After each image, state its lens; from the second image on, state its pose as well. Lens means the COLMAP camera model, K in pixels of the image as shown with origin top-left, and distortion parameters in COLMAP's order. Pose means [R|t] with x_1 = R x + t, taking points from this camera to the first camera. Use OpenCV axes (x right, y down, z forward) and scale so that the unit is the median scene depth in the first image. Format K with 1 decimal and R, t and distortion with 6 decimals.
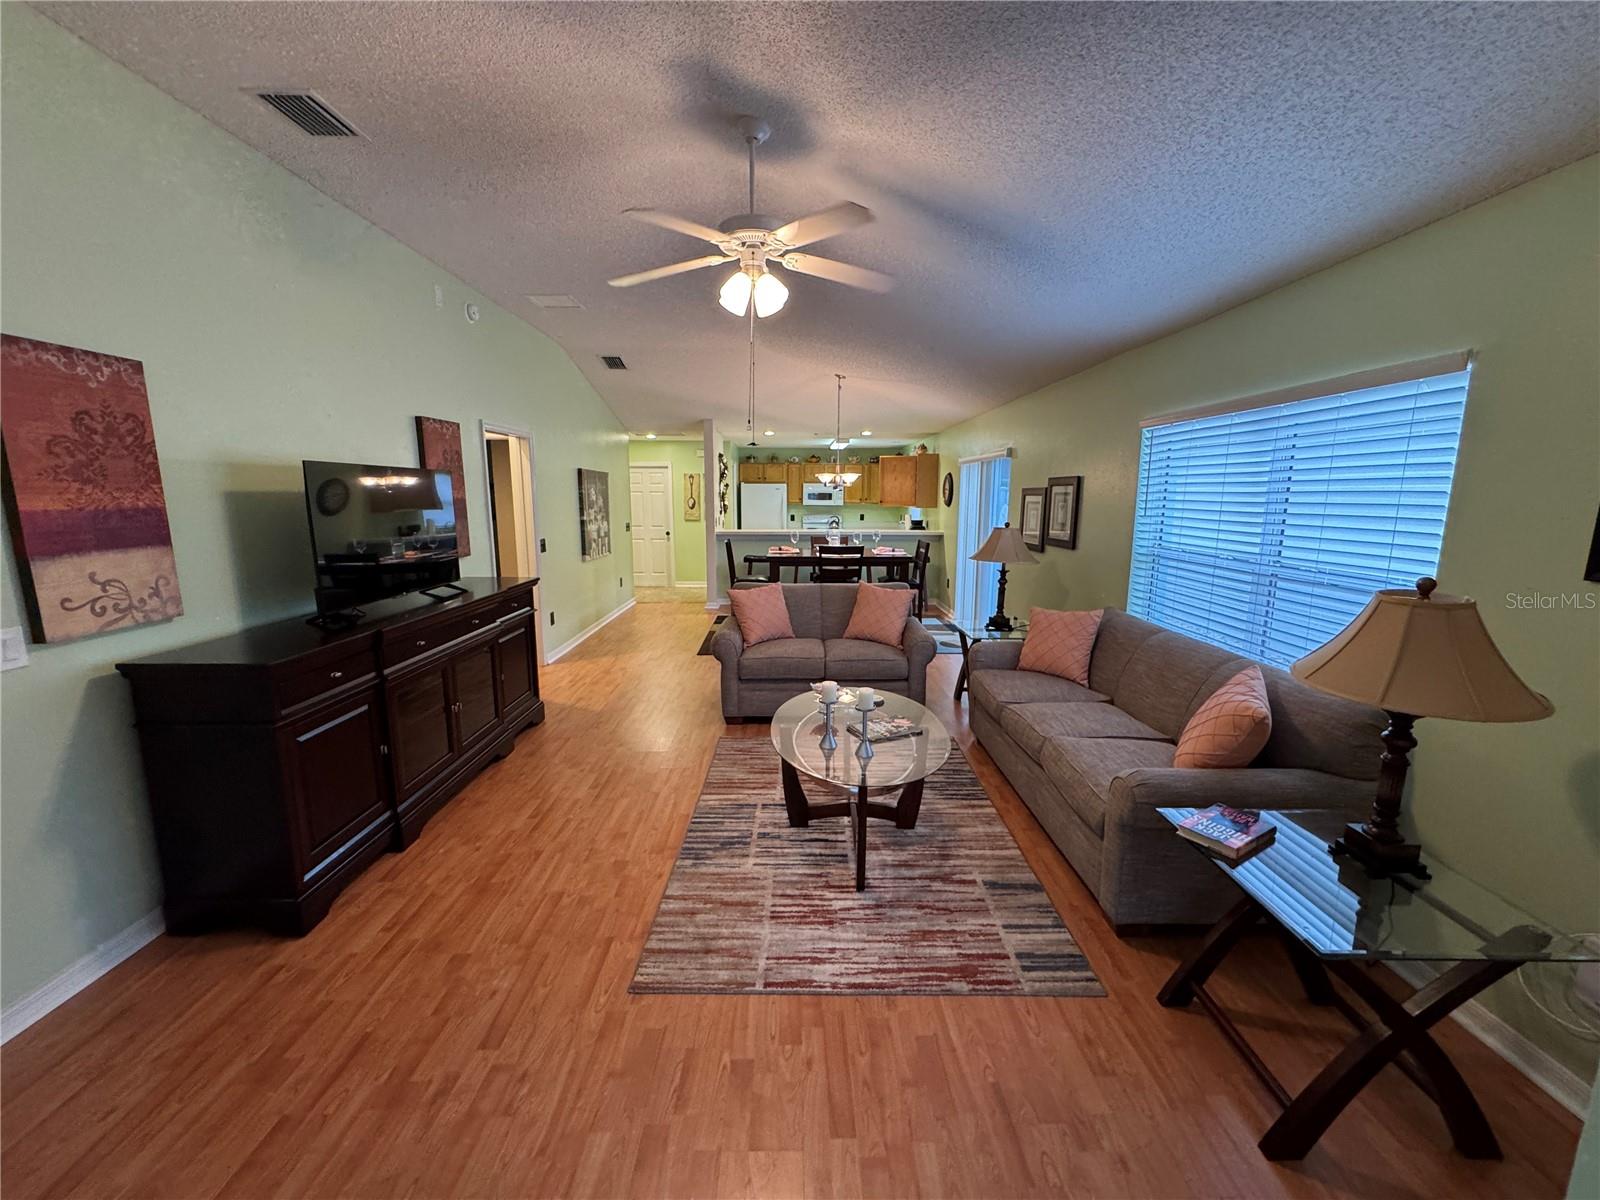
lens RADIAL K [[635.4, 0, 803.5], [0, 635.4, 600.9], [0, 0, 1]] dist [-0.006627, 0.000052]
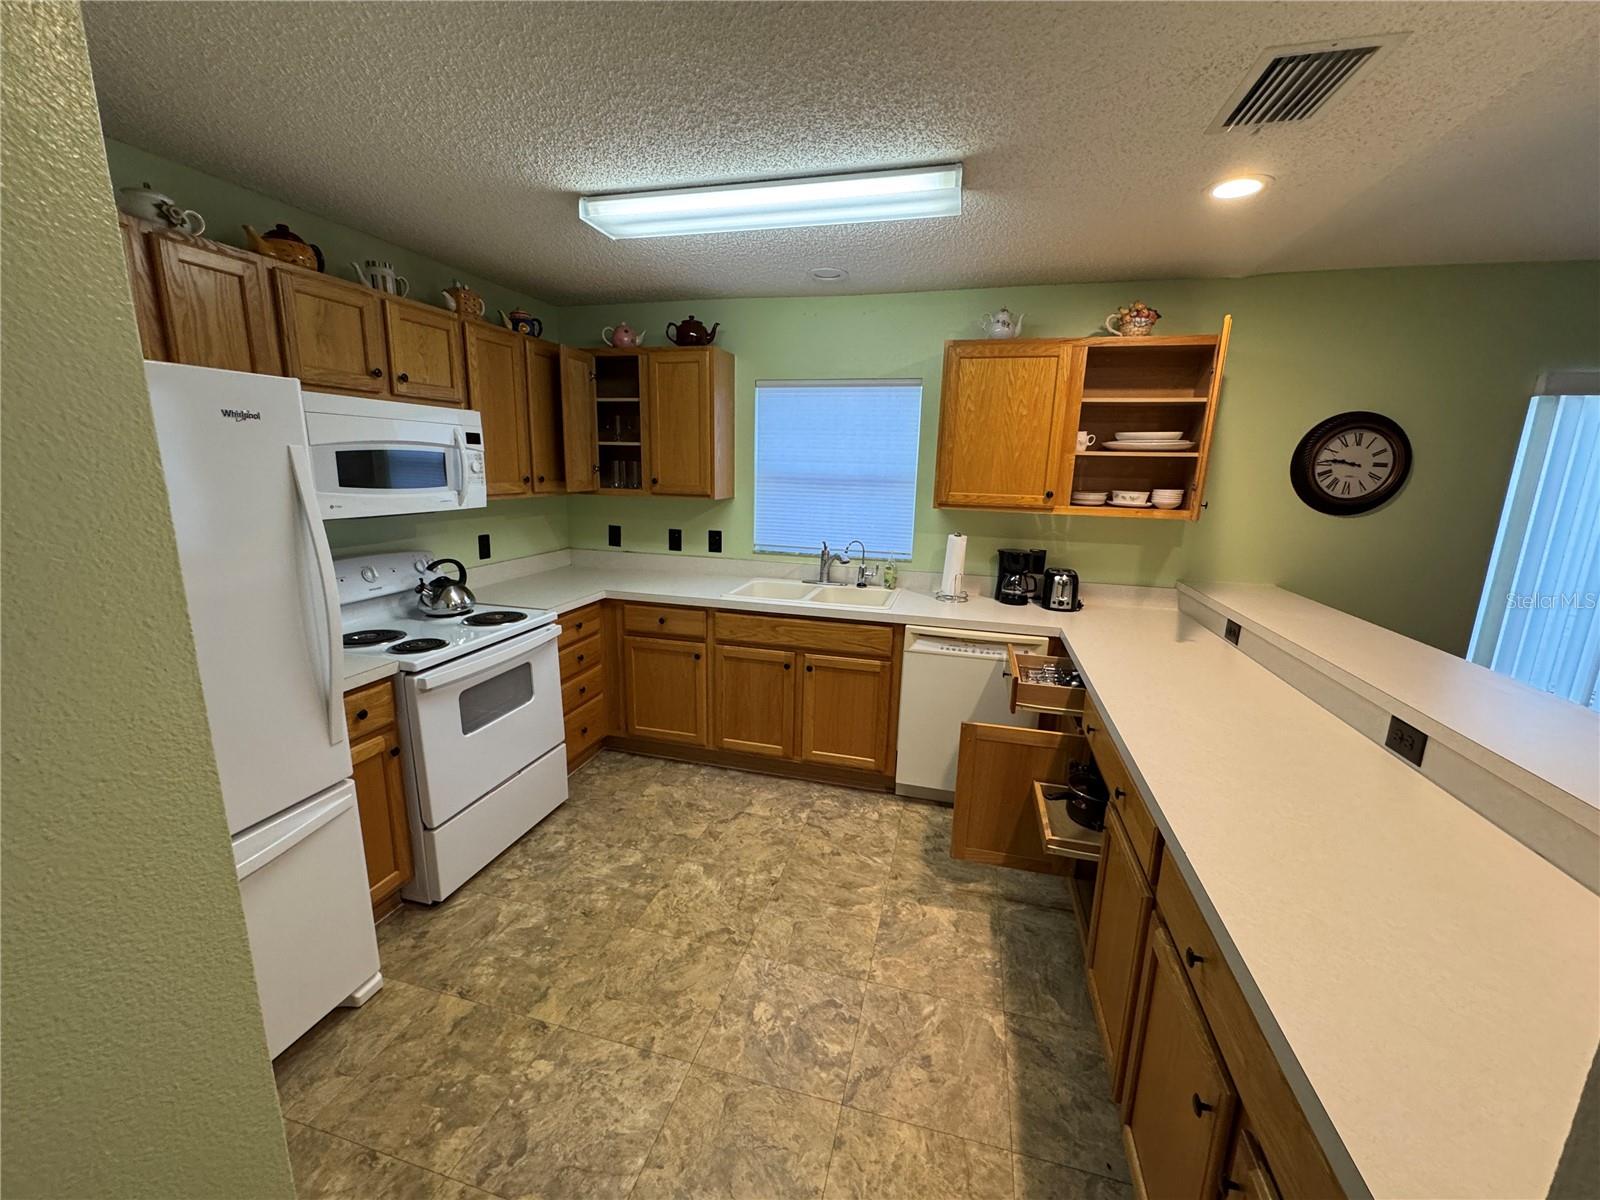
lens RADIAL K [[635.4, 0, 799.5], [0, 635.4, 597.5], [0, 0, 1]] dist [-0.006627, 0.000052]
pose [[0.269924, -0.193200, 0.943300, -0.144825], [0.131406, 0.977889, 0.162683, -0.160287], [-0.953873, 0.080043, 0.289343, 0.939743]]
